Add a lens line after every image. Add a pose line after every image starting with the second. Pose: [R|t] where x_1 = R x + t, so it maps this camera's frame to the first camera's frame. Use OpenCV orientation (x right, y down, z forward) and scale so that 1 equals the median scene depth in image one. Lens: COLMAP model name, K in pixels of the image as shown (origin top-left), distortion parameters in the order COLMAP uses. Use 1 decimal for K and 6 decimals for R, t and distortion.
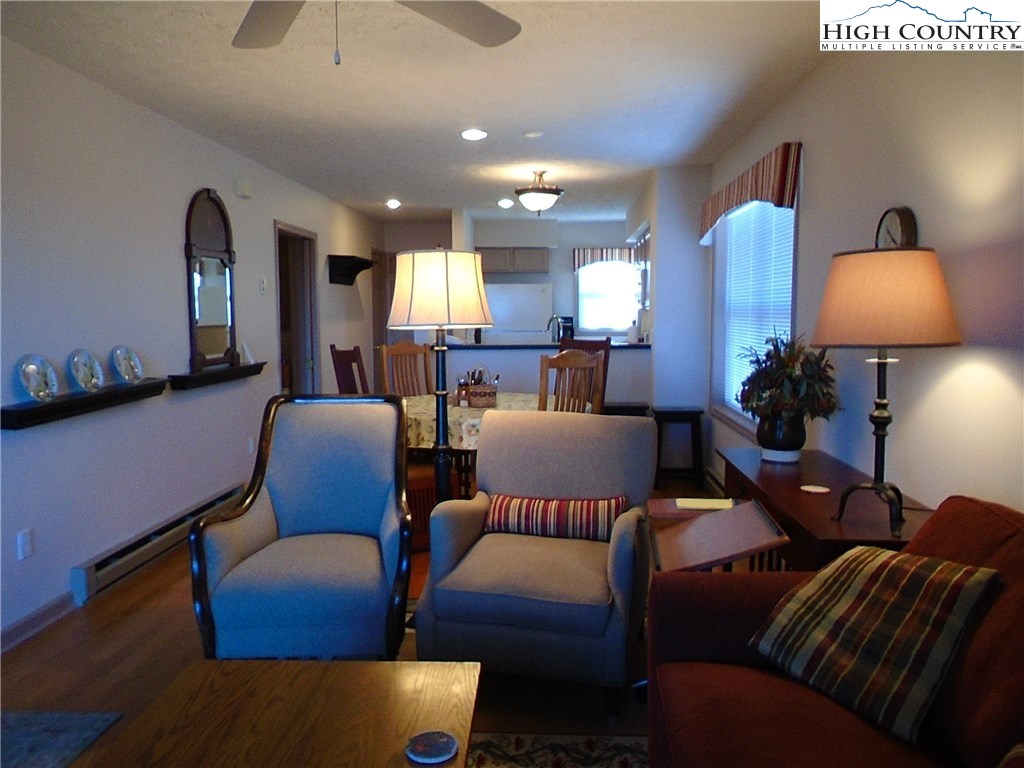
lens RADIAL K [[785.8, 0, 512.0], [0, 785.8, 384.0], [0, 0, 1]] dist [0.004830, 0.004811]
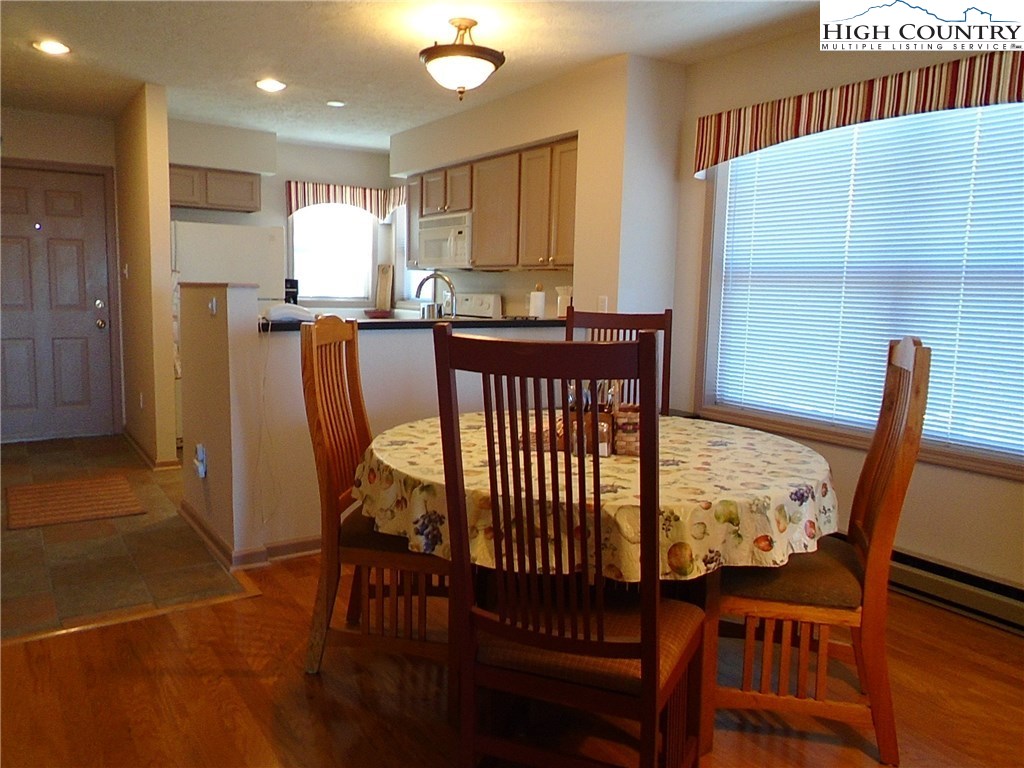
lens RADIAL K [[785.8, 0, 512.0], [0, 785.8, 384.0], [0, 0, 1]] dist [0.004830, 0.004811]
pose [[0.798327, -0.049466, 0.600189, -0.584000], [0.028716, 0.998614, 0.044107, -0.054309], [-0.601539, -0.017977, 0.798641, 0.991396]]
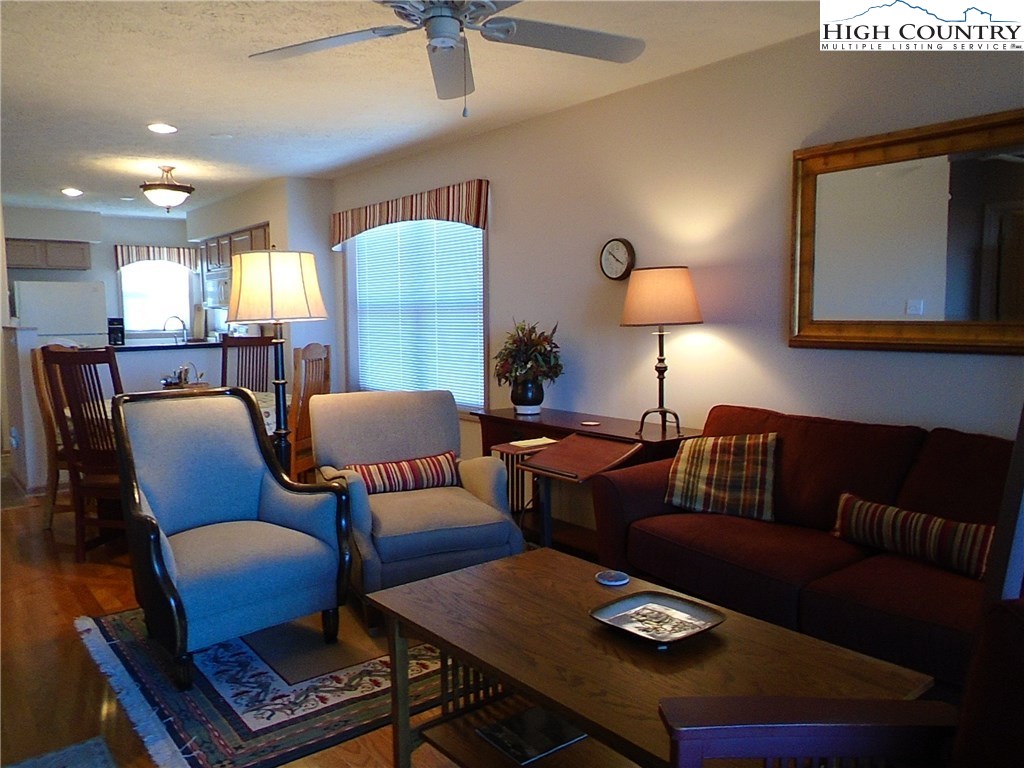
lens RADIAL K [[785.8, 0, 512.0], [0, 785.8, 384.0], [0, 0, 1]] dist [0.004830, 0.004811]
pose [[0.750706, -0.066749, 0.657256, -0.593977], [0.069106, 0.997359, 0.022358, 0.012593], [-0.657012, 0.028636, 0.753336, -0.027358]]
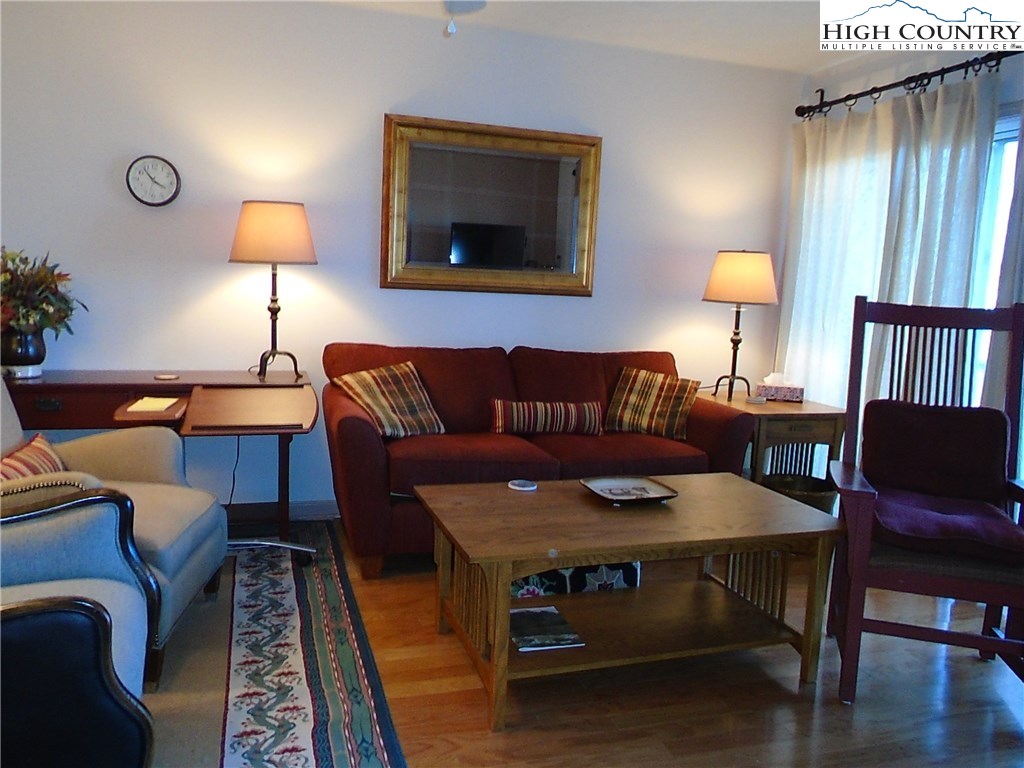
lens RADIAL K [[785.8, 0, 512.0], [0, 785.8, 384.0], [0, 0, 1]] dist [0.004830, 0.004811]
pose [[-0.352900, -0.137910, 0.925442, -0.819946], [0.043136, 0.985628, 0.163328, -0.030873], [-0.934666, 0.097558, -0.341879, 0.767041]]
